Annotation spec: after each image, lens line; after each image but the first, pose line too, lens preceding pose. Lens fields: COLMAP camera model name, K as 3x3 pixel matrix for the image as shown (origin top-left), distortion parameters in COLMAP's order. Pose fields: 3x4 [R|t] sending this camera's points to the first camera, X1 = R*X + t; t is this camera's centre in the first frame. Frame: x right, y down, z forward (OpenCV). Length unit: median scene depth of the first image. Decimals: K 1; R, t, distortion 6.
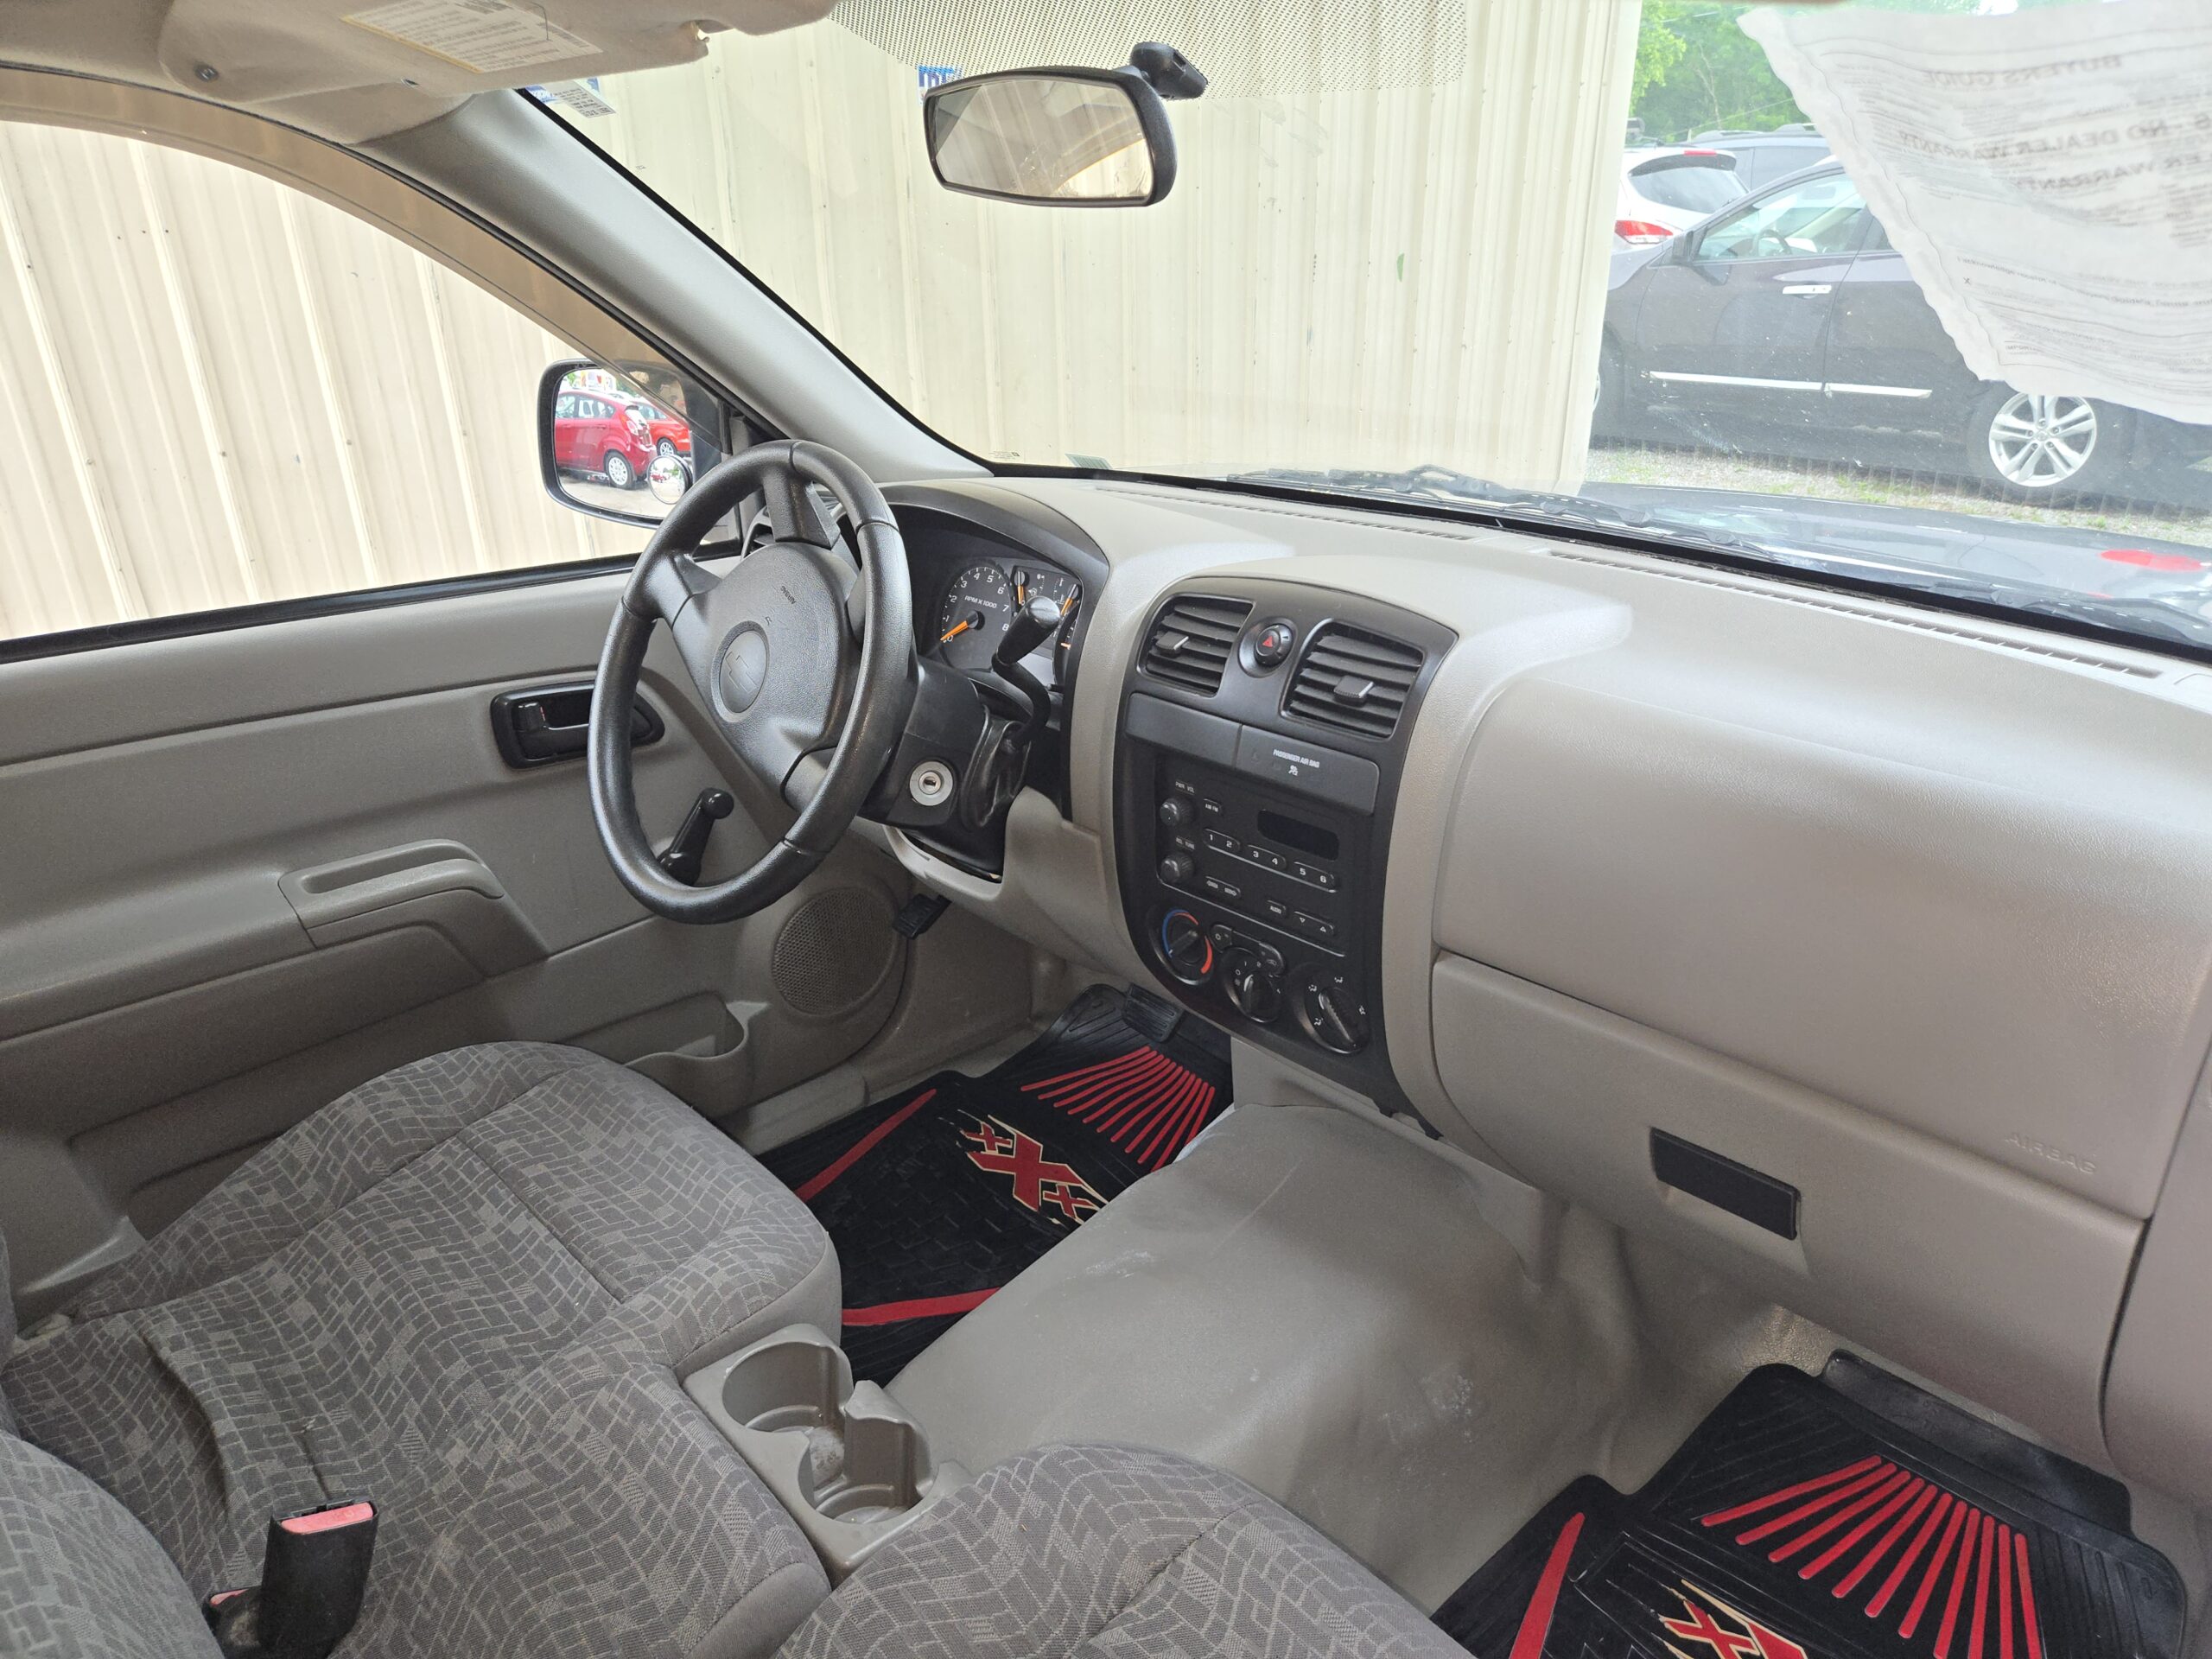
lens RADIAL K [[1443.4, 0, 1150.4], [0, 1443.4, 836.7], [0, 0, 1]] dist [0.083020, -0.072267]
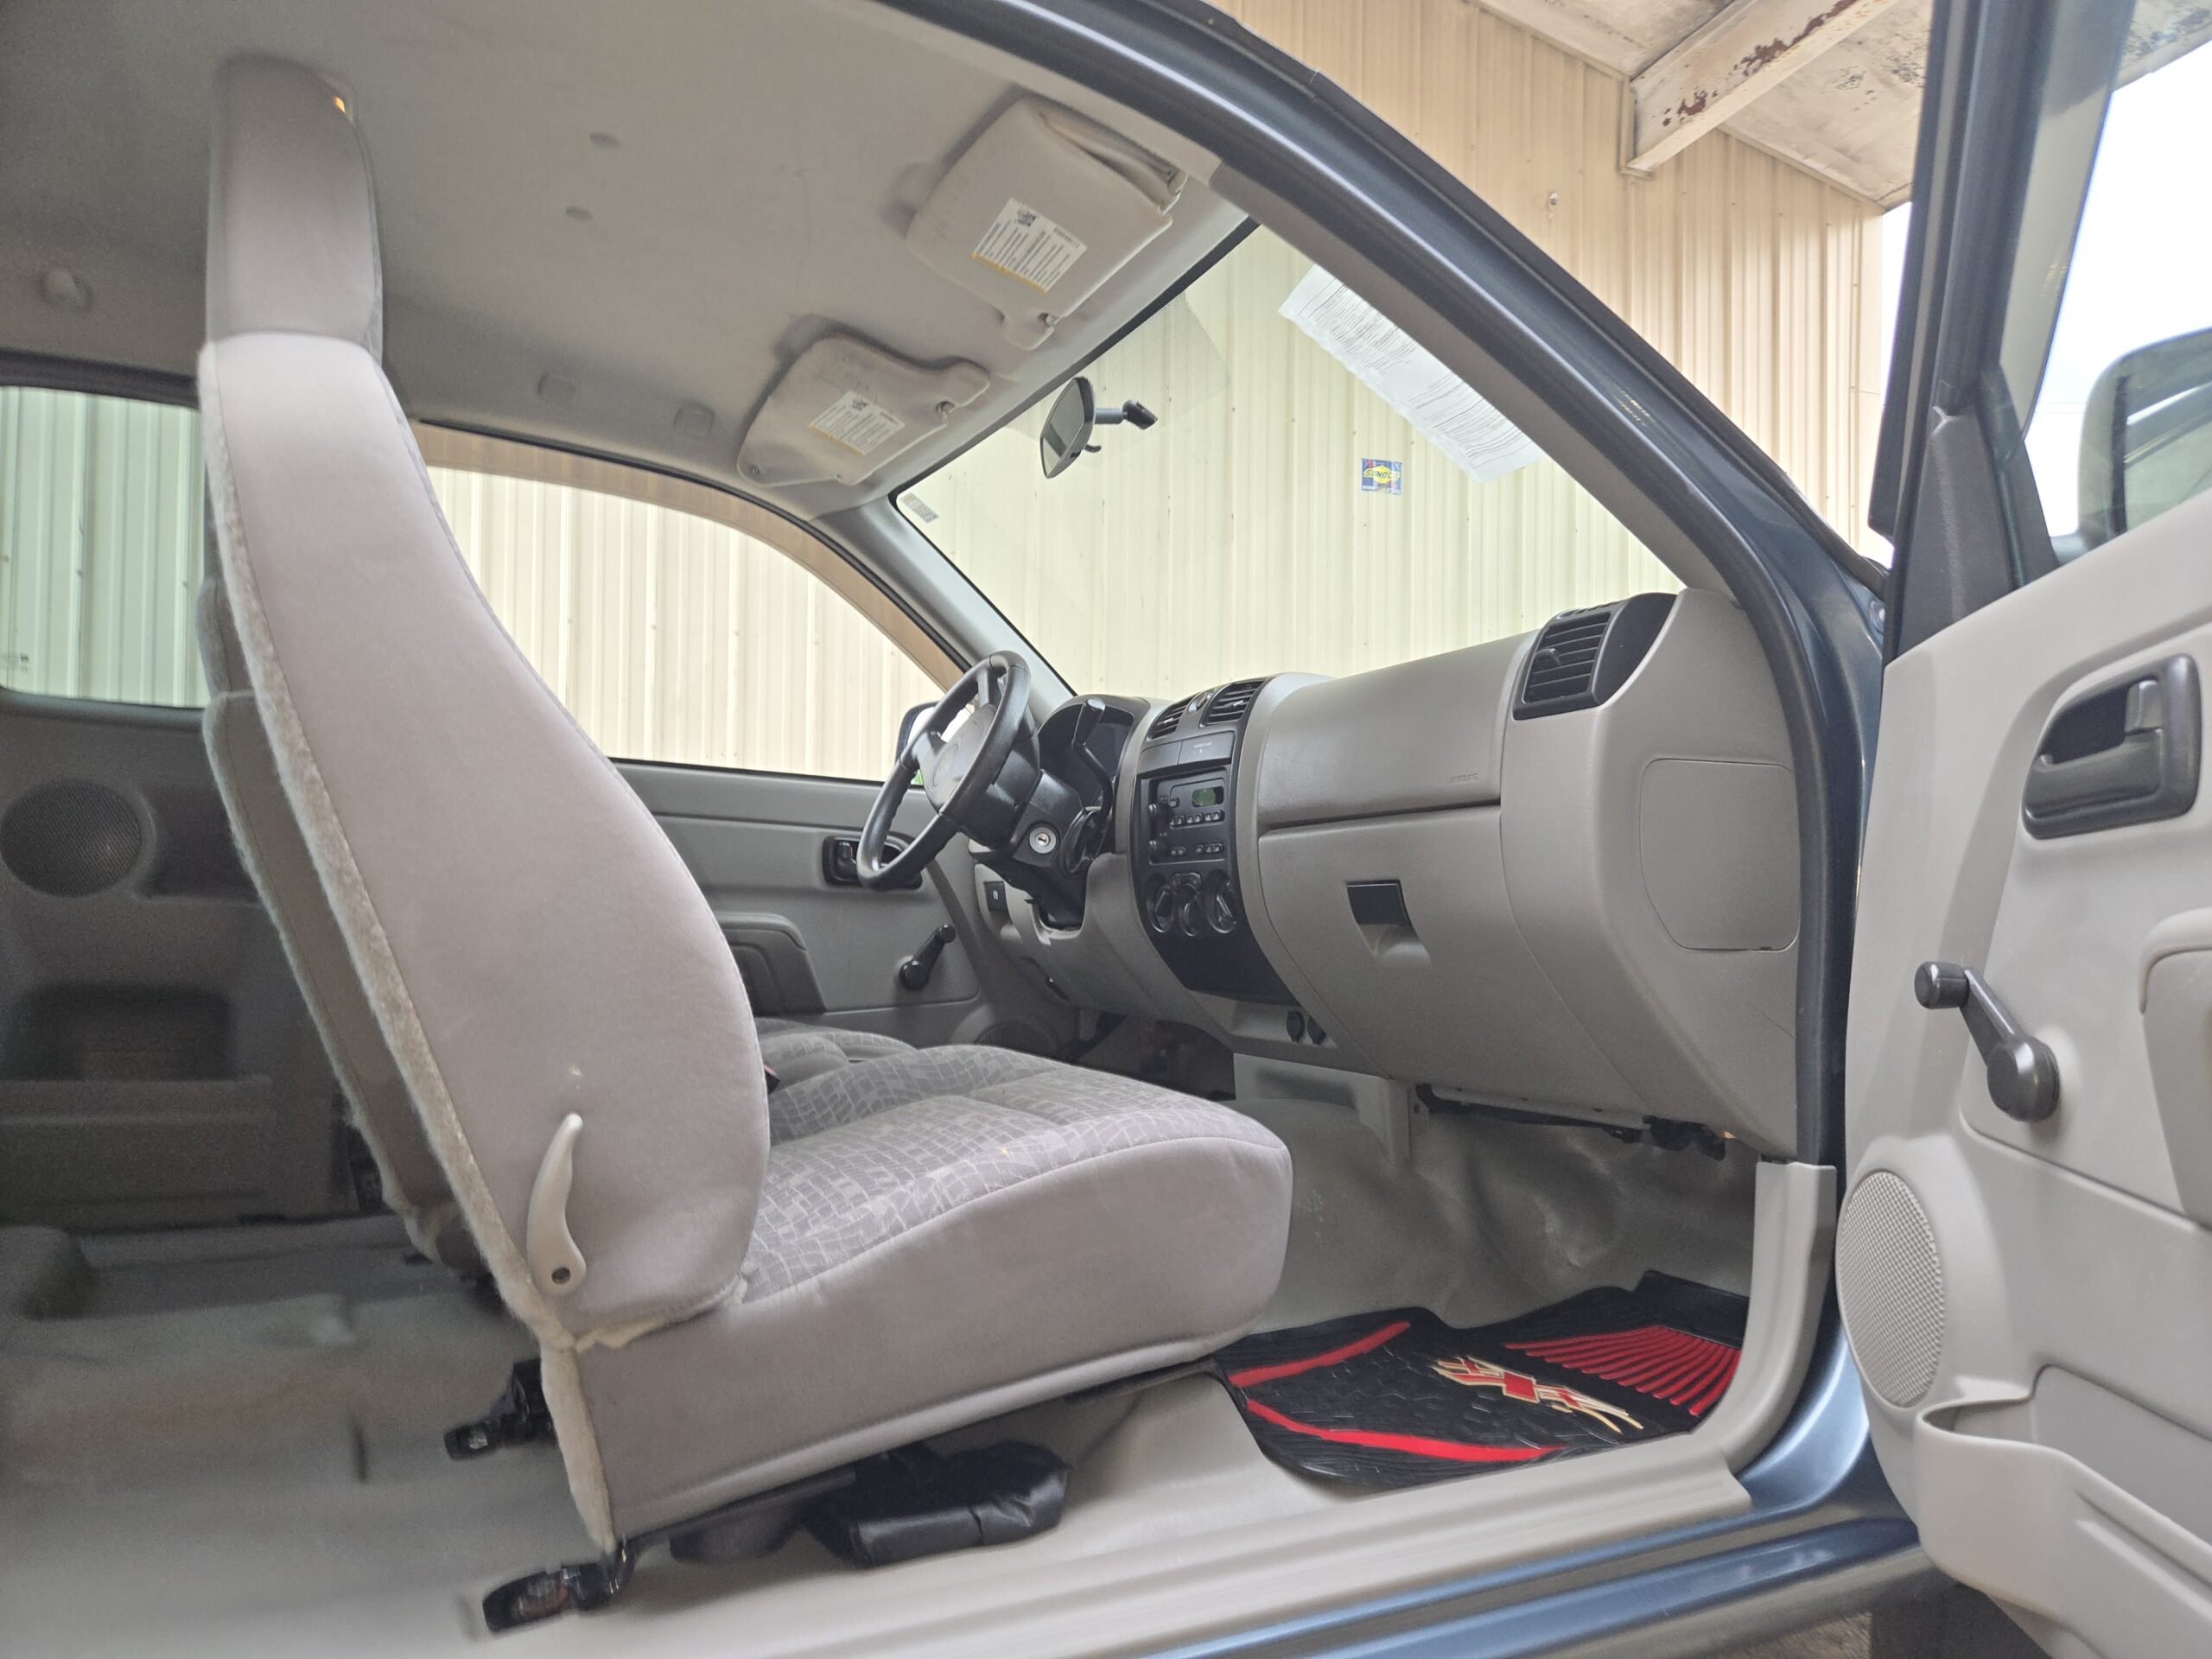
lens RADIAL K [[1467.4, 0, 1132.0], [0, 1467.4, 857.8], [0, 0, 1]] dist [0.077615, -0.072522]
pose [[0.956922, 0.006361, -0.290276, 0.459370], [-0.133579, 0.897315, -0.420693, 0.711982], [0.257793, 0.441345, 0.859510, -0.428602]]
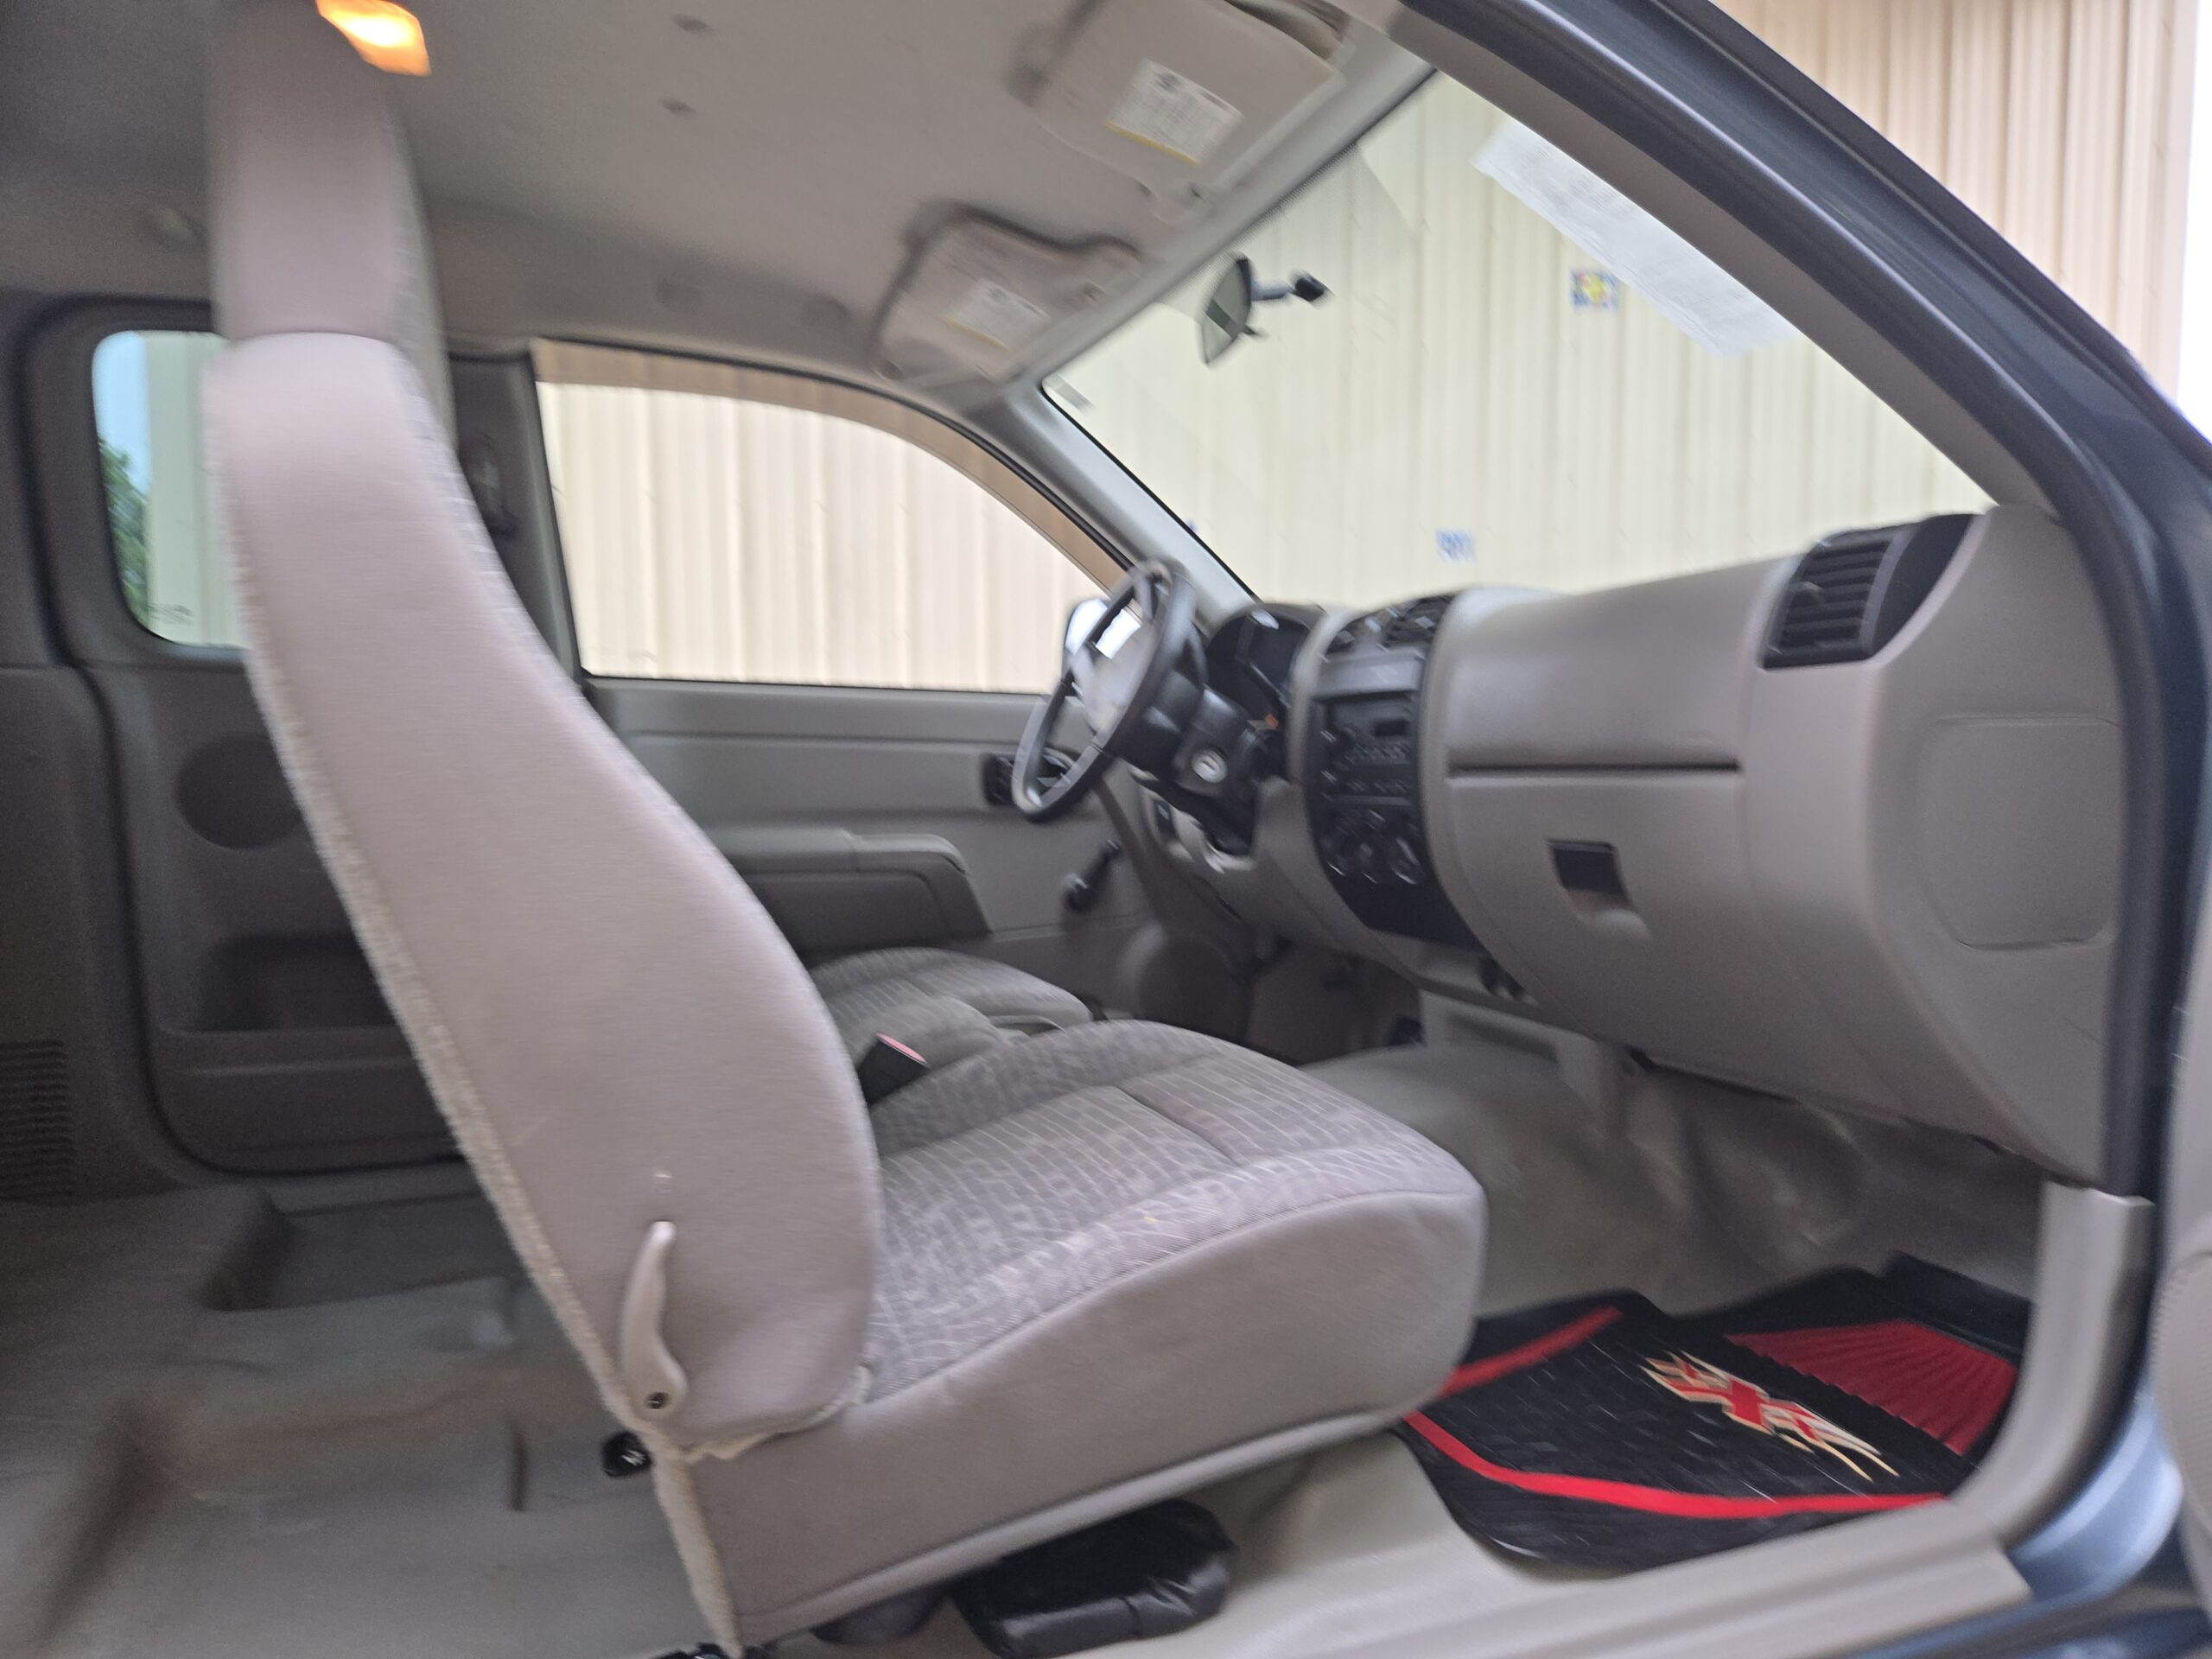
lens RADIAL K [[1467.4, 0, 1132.0], [0, 1467.4, 857.8], [0, 0, 1]] dist [0.077615, -0.072522]
pose [[0.911817, 0.029231, -0.409554, 0.437155], [-0.163521, 0.940800, -0.296910, 0.561137], [0.376630, 0.337699, 0.862618, -0.355820]]
